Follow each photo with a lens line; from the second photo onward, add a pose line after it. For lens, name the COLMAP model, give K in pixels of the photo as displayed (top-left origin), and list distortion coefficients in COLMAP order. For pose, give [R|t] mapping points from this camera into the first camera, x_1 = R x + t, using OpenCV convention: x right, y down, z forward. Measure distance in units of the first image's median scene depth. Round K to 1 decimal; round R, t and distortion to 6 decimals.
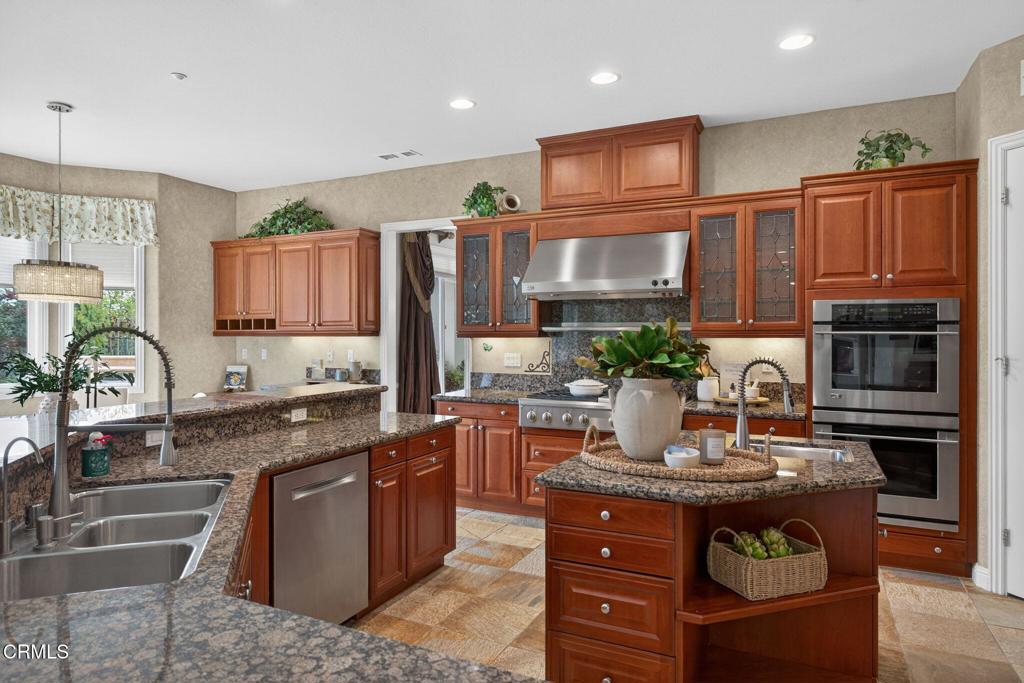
lens RADIAL K [[600.8, 0, 524.7], [0, 600.8, 338.9], [0, 0, 1]] dist [0.002469, 0.001339]
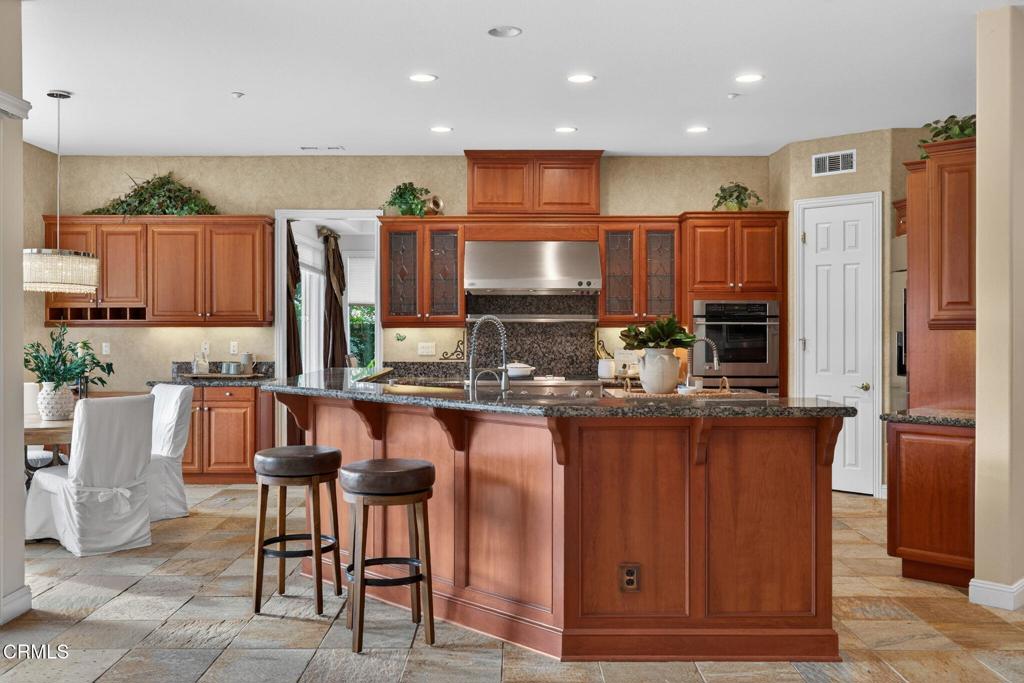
lens RADIAL K [[884.6, 0, 512.0], [0, 884.6, 341.5], [0, 0, 1]] dist [-0.011199, -0.006408]
pose [[0.905834, -0.006427, 0.423583, -0.598332], [0.003754, 0.999967, 0.007143, 0.012078], [-0.423615, -0.004880, 0.905829, -0.530191]]
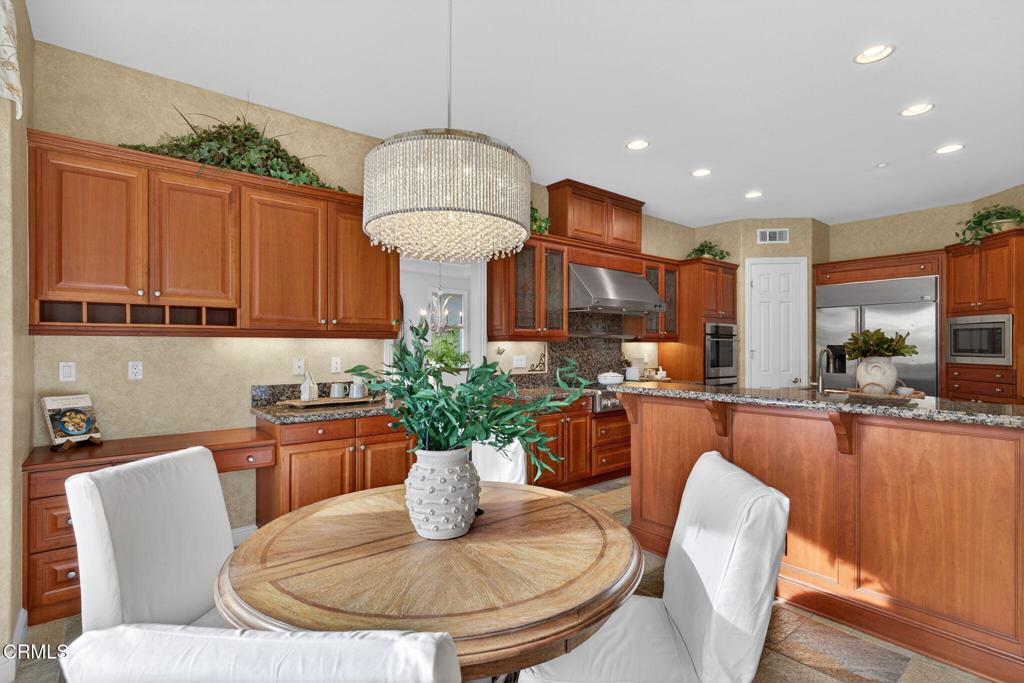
lens RADIAL K [[492.7, 0, 512.0], [0, 492.7, 341.5], [0, 0, 1]] dist [0.026113, -0.000203]
pose [[0.439653, 0.007446, 0.898137, -0.931908], [0.003430, 0.999944, -0.009969, 0.007227], [-0.898161, 0.007464, 0.439603, 0.663419]]
